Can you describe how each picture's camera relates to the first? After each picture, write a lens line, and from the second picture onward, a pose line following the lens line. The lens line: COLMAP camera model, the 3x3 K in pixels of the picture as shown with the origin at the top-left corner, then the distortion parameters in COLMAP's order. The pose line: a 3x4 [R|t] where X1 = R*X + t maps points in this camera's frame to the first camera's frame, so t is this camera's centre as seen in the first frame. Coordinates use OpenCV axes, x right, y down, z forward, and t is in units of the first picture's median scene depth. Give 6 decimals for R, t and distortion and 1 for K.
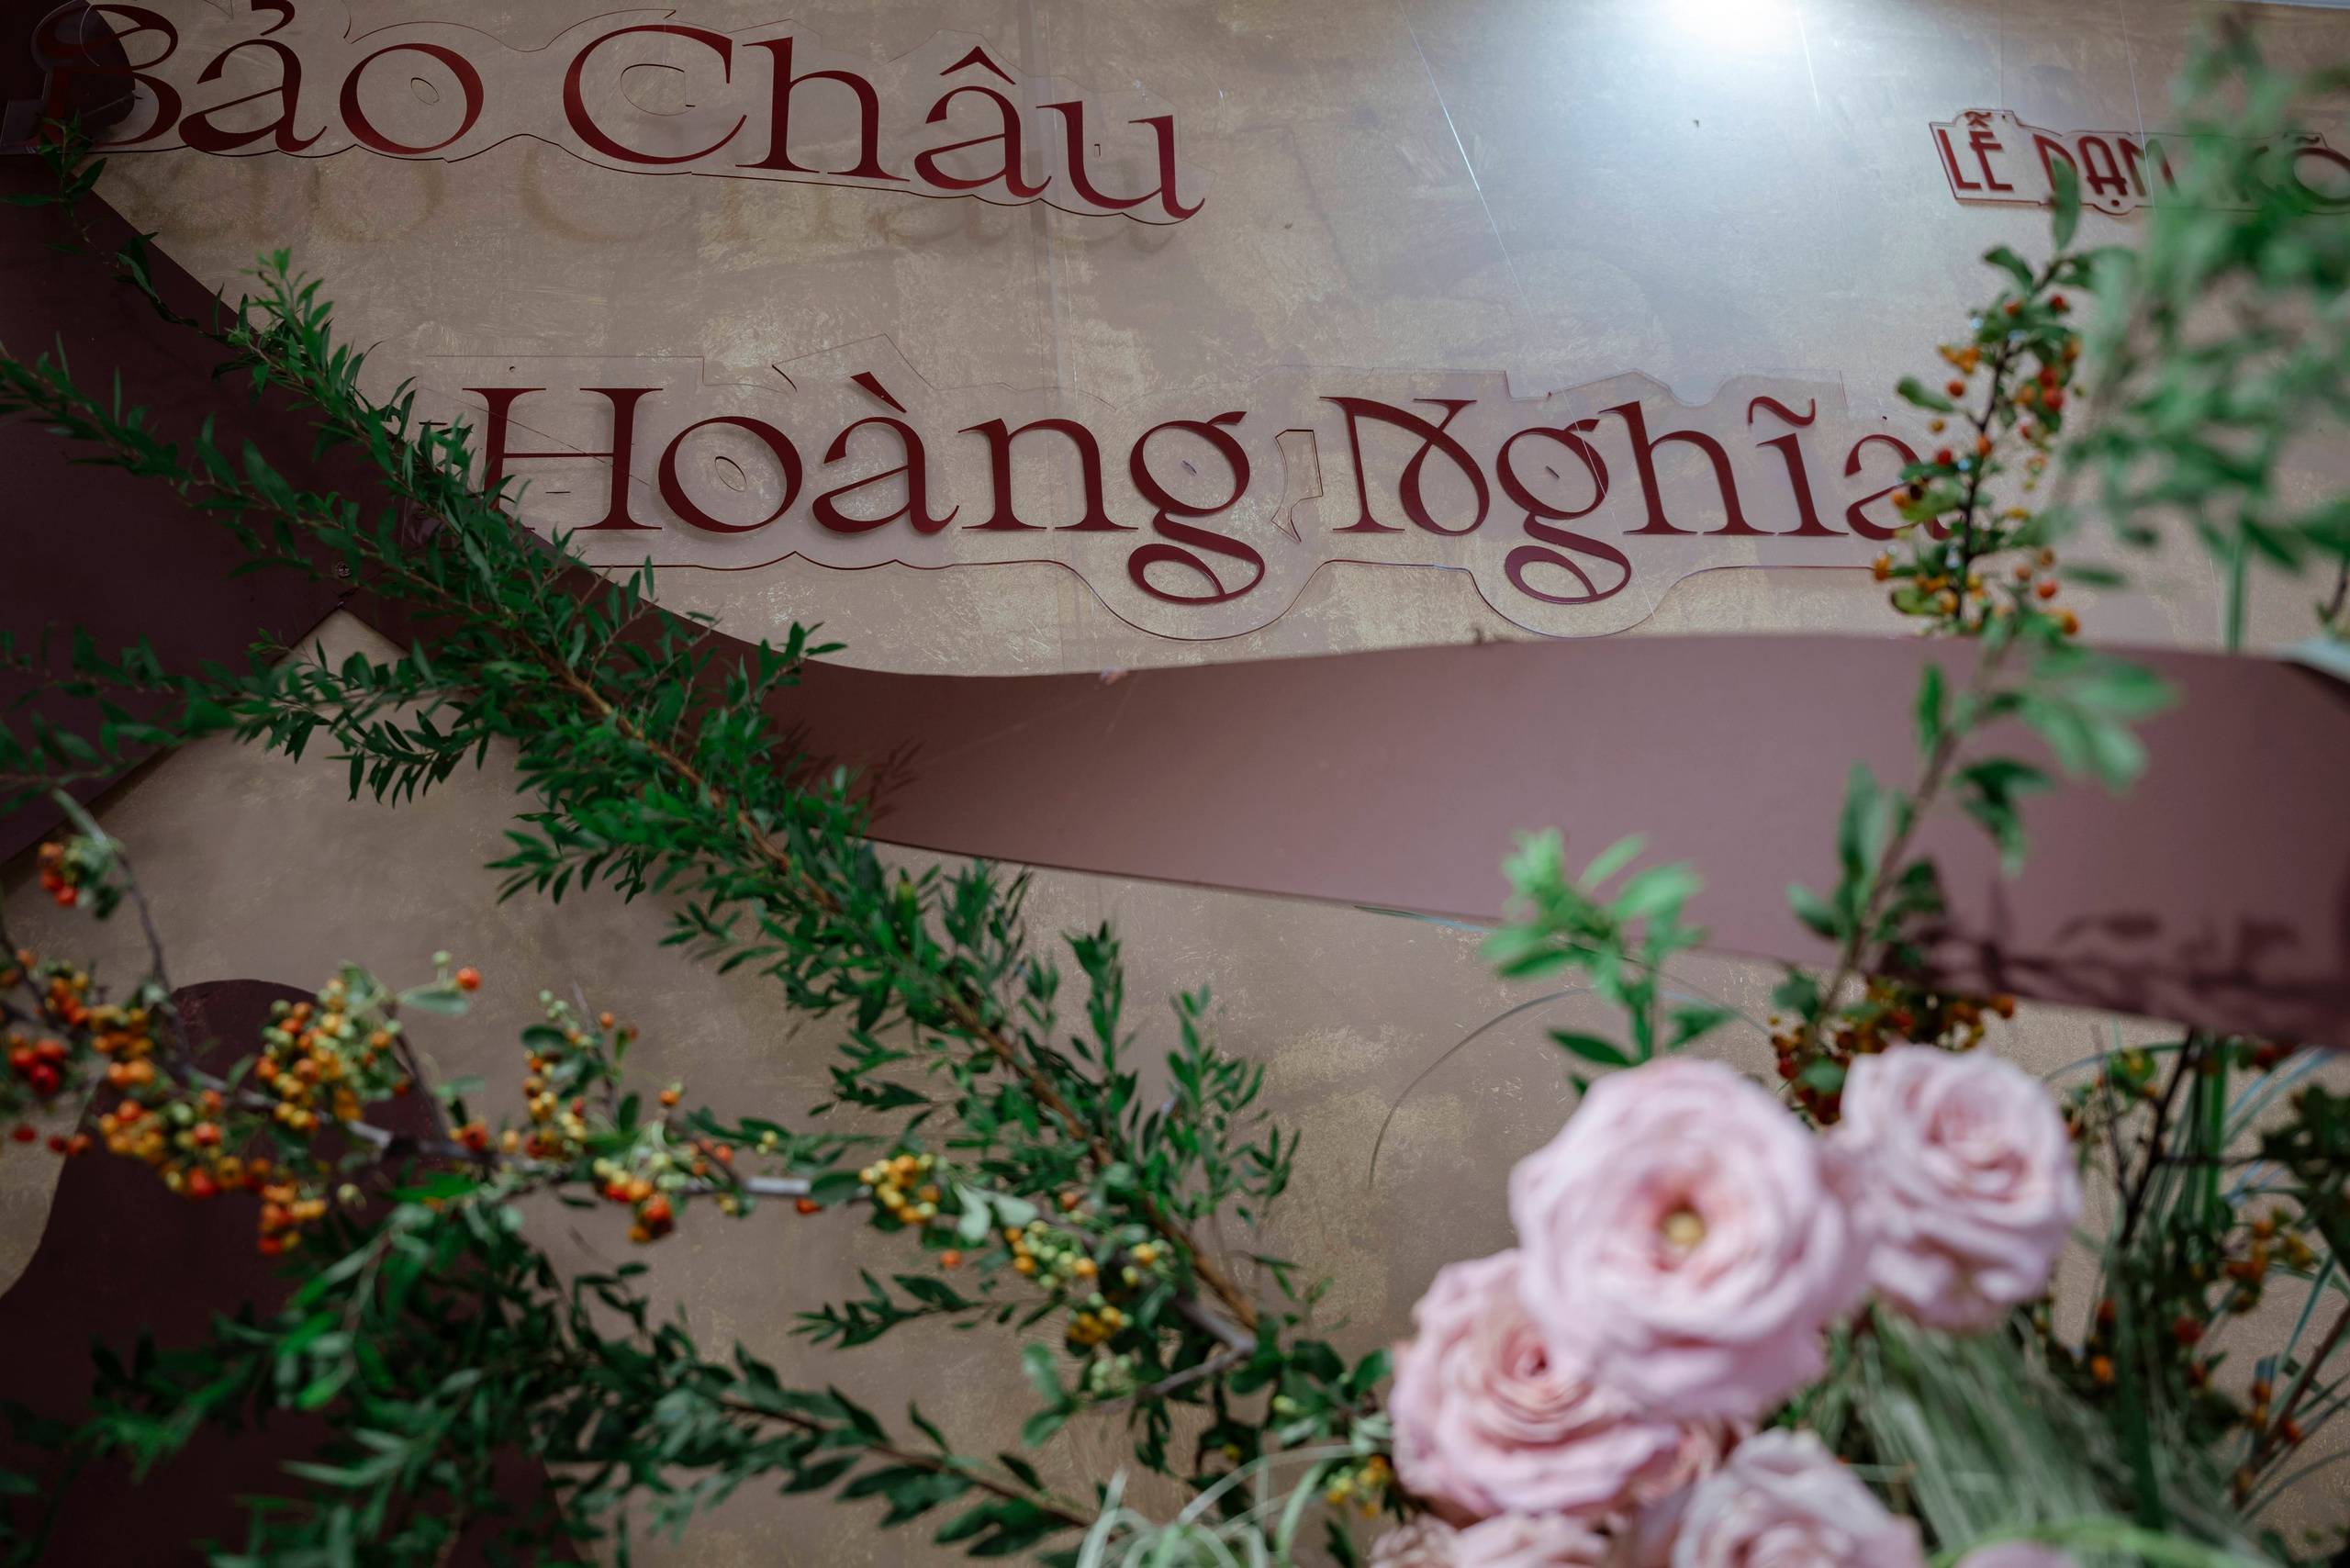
lens RADIAL K [[1867.9, 0, 1165.6], [0, 1867.9, 735.5], [0, 0, 1]] dist [-0.124468, 0.071471]
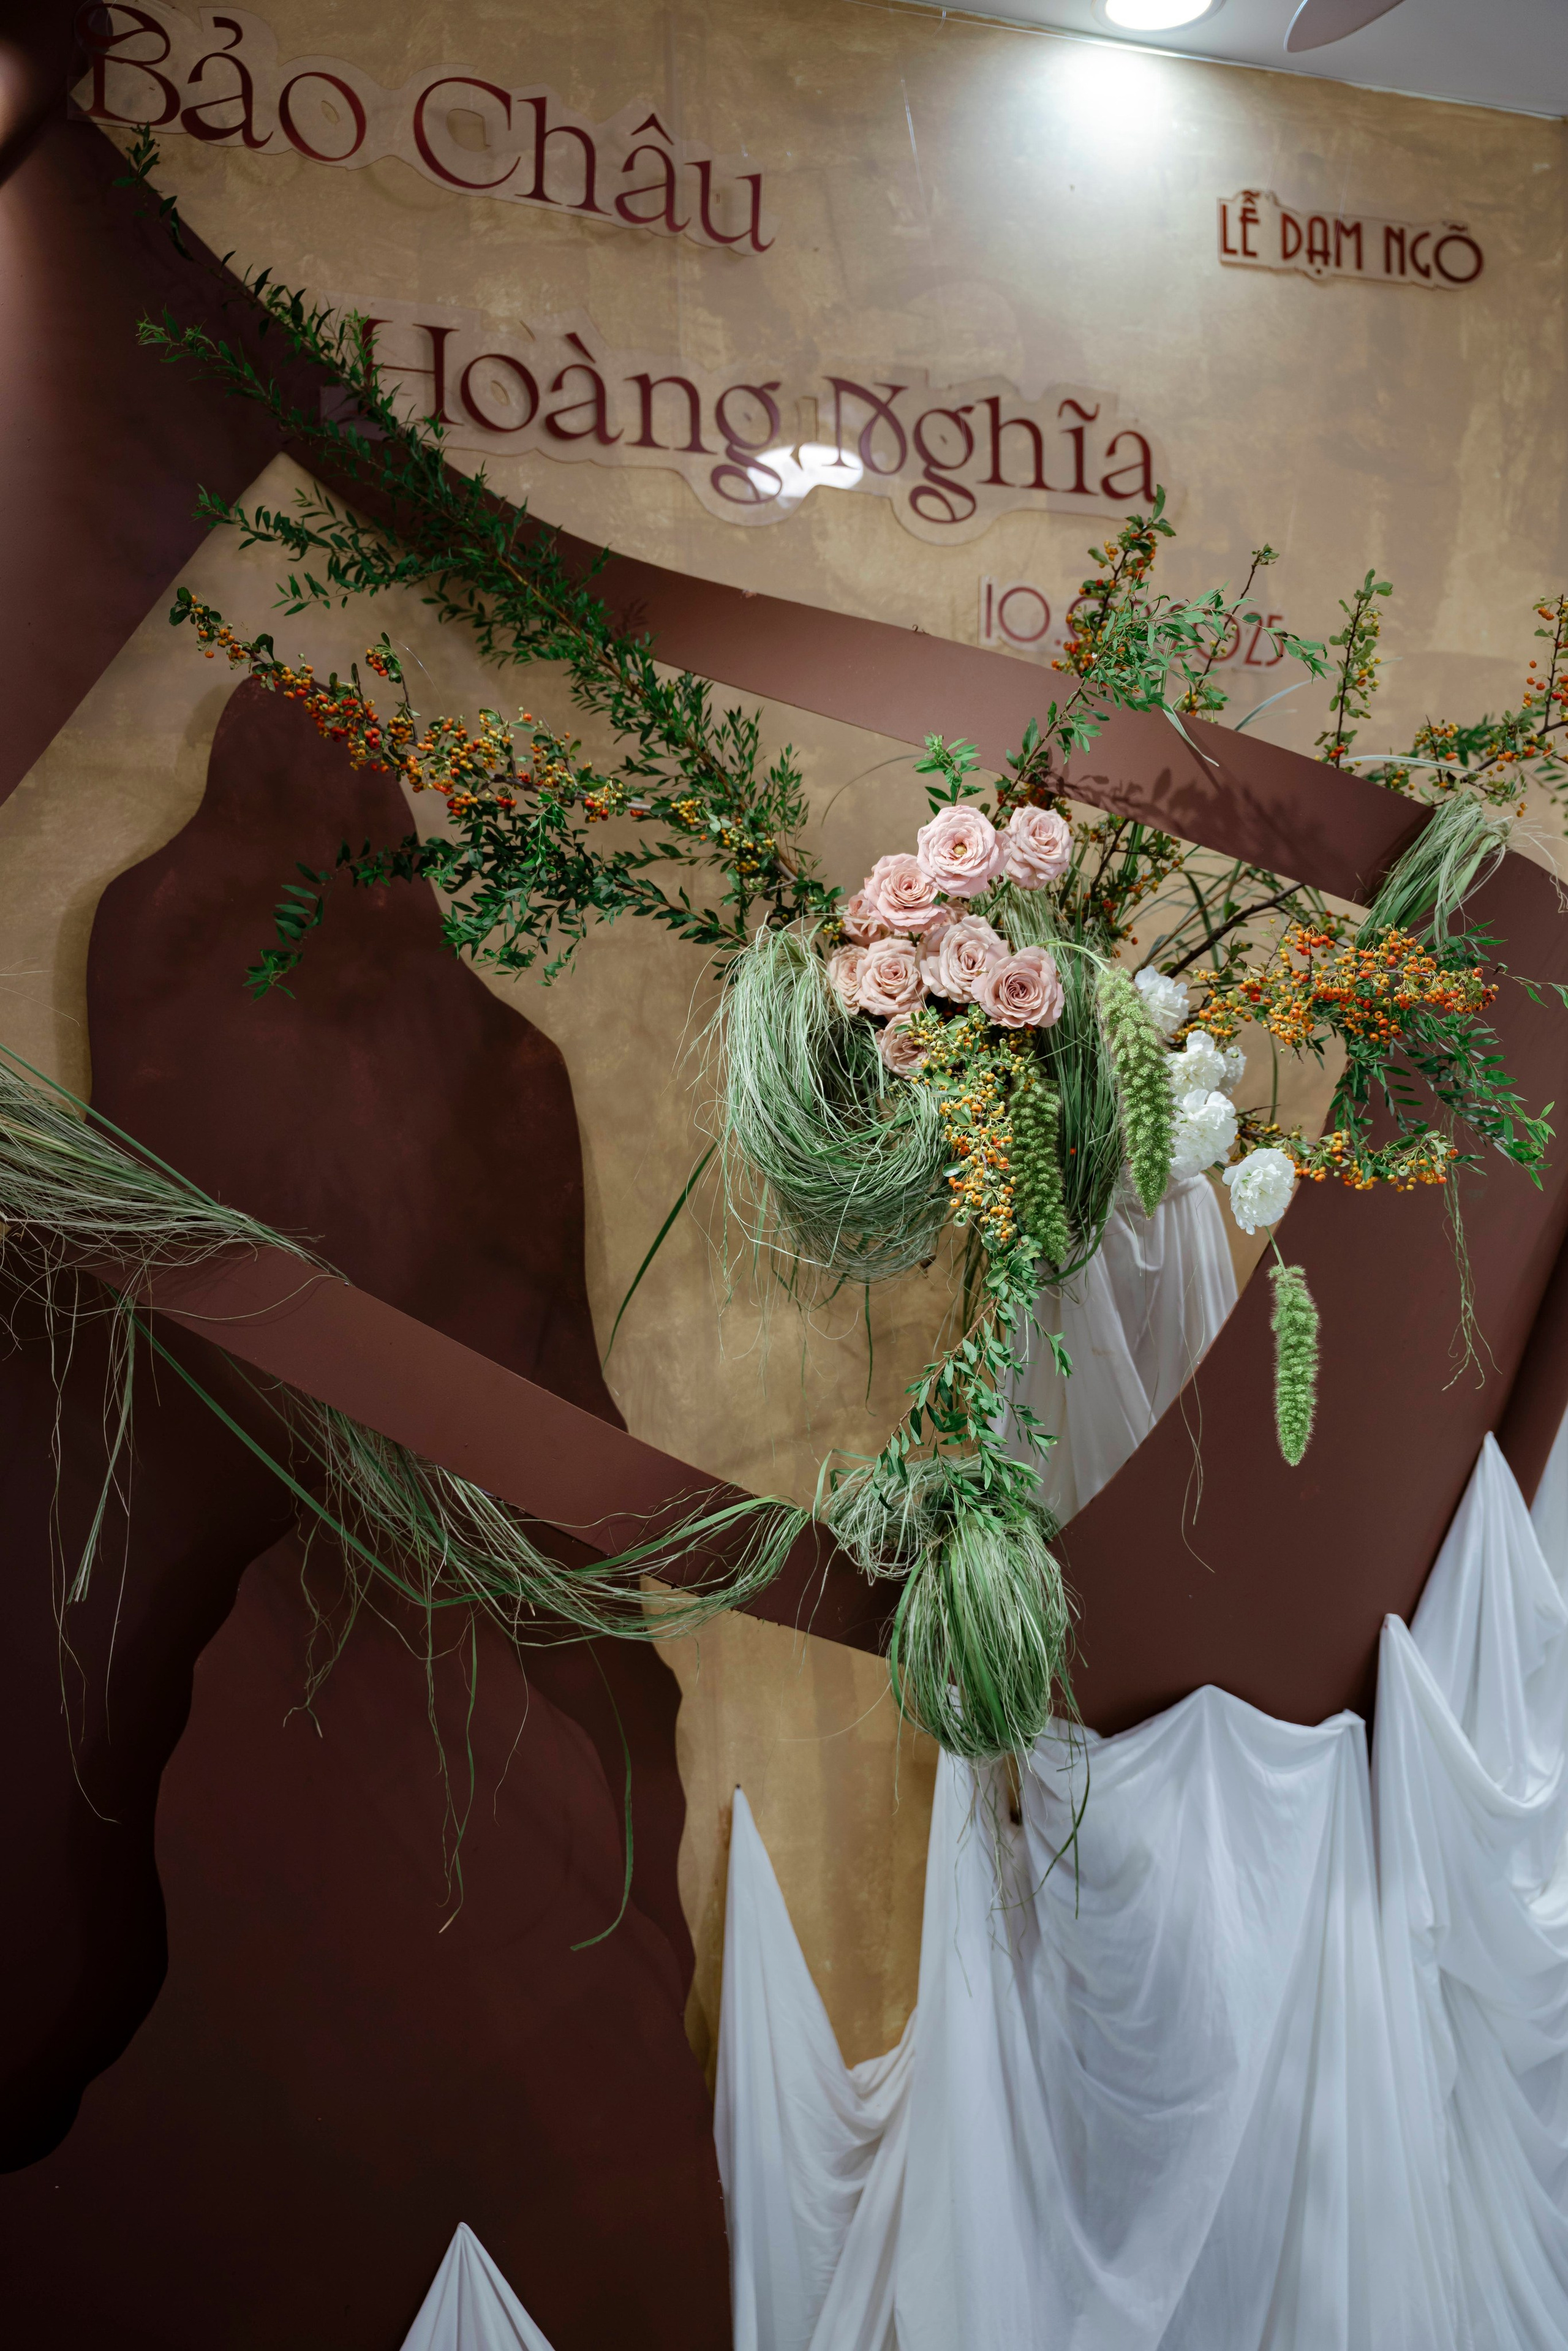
lens RADIAL K [[2190.6, 0, 781.4], [0, 2190.6, 1176.3], [0, 0, 1]] dist [0.038719, 0.000000]
pose [[0.973274, 0.065728, 0.220038, -0.375568], [-0.146757, 0.915001, 0.375814, -0.278511], [-0.176633, -0.398062, 0.900193, -1.198697]]
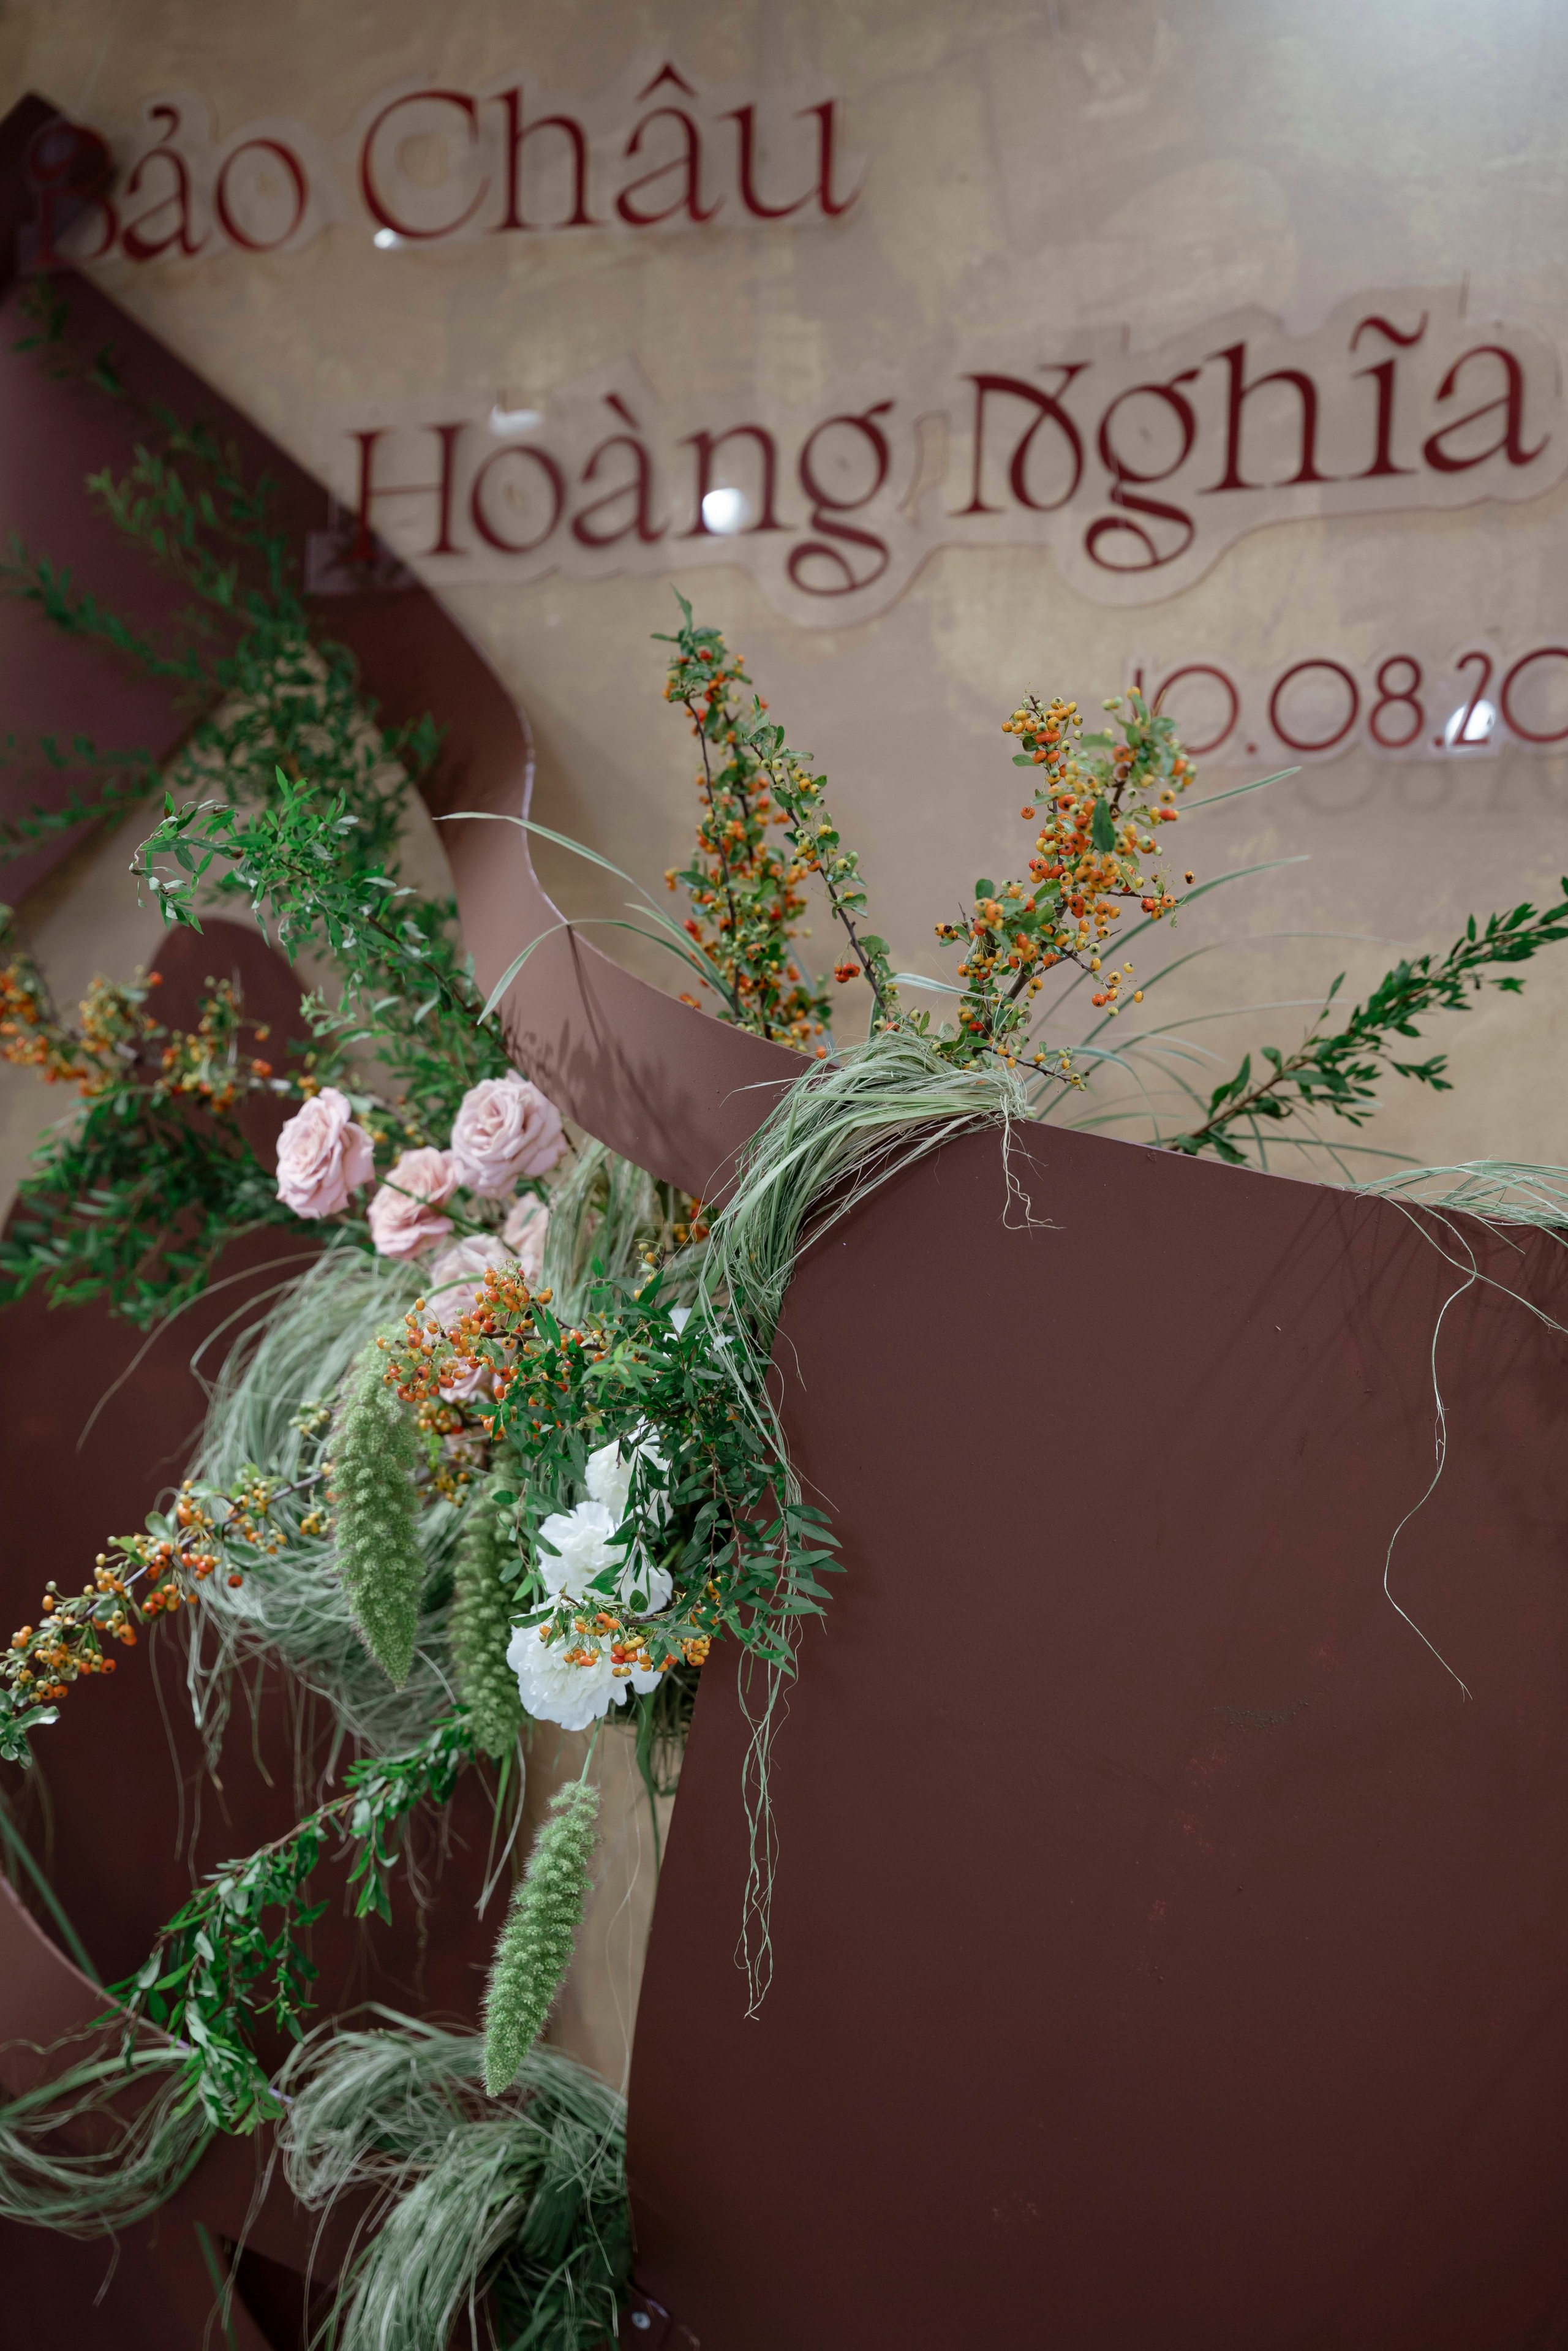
lens RADIAL K [[4196.8, 0, 824.5], [0, 4196.8, 1246.6], [0, 0, 1]] dist [0.355259, 0.000000]
pose [[0.796078, 0.080394, -0.599831, 1.674322], [0.136335, 0.941837, 0.307173, -0.510418], [0.589638, -0.326312, 0.738815, -1.163561]]
